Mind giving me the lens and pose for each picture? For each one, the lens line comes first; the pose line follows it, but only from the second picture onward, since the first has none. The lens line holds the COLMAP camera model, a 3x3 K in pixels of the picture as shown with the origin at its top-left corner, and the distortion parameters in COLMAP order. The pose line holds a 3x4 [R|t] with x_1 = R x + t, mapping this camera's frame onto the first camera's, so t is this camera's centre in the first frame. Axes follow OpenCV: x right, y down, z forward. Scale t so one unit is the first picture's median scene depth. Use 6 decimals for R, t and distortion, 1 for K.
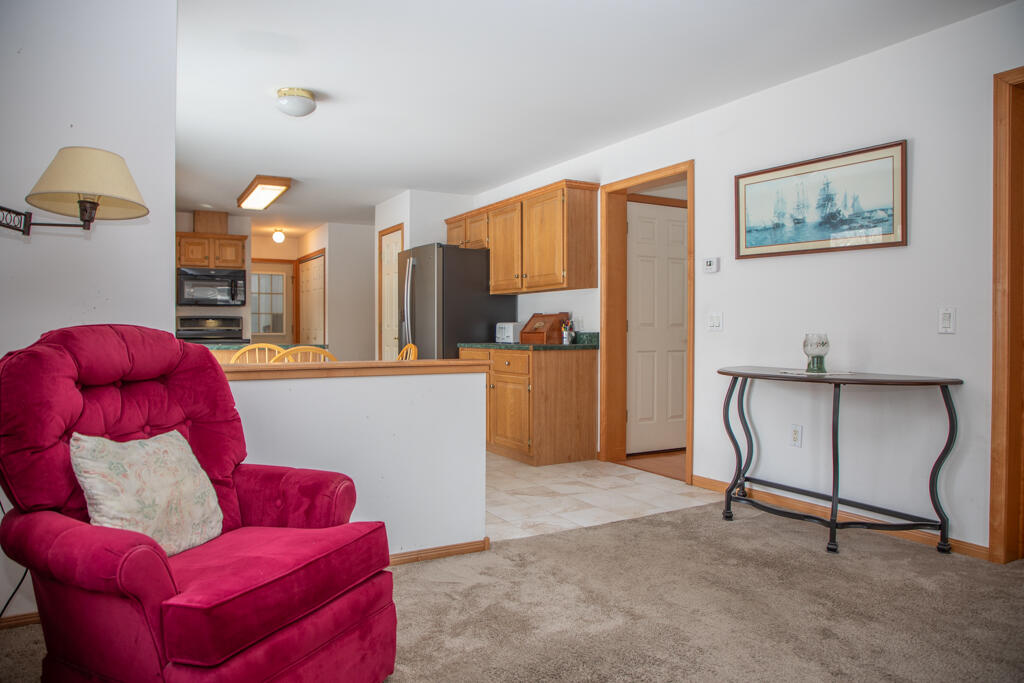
lens RADIAL K [[684.4, 0, 512.0], [0, 684.4, 341.5], [0, 0, 1]] dist [-0.076530, 0.037287]
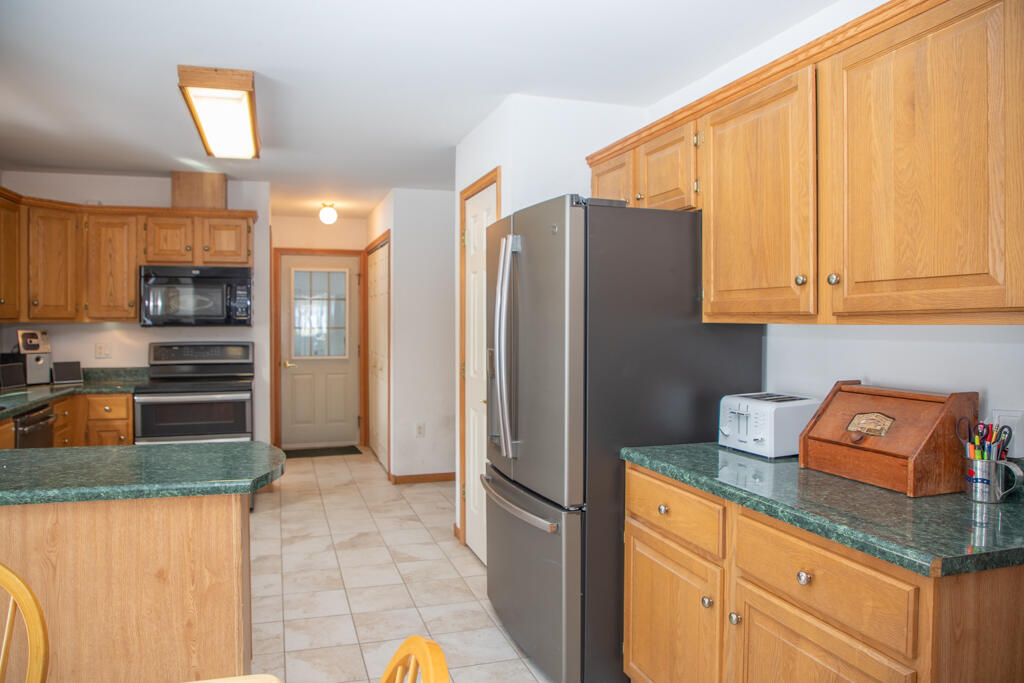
lens RADIAL K [[698.0, 0, 487.0], [0, 698.0, 330.7], [0, 0, 1]] dist [-0.061932, 0.005689]
pose [[0.974153, 0.003082, -0.225869, -0.055582], [-0.003648, 0.999991, -0.002086, -0.055333], [0.225861, 0.002856, 0.974155, 0.506469]]
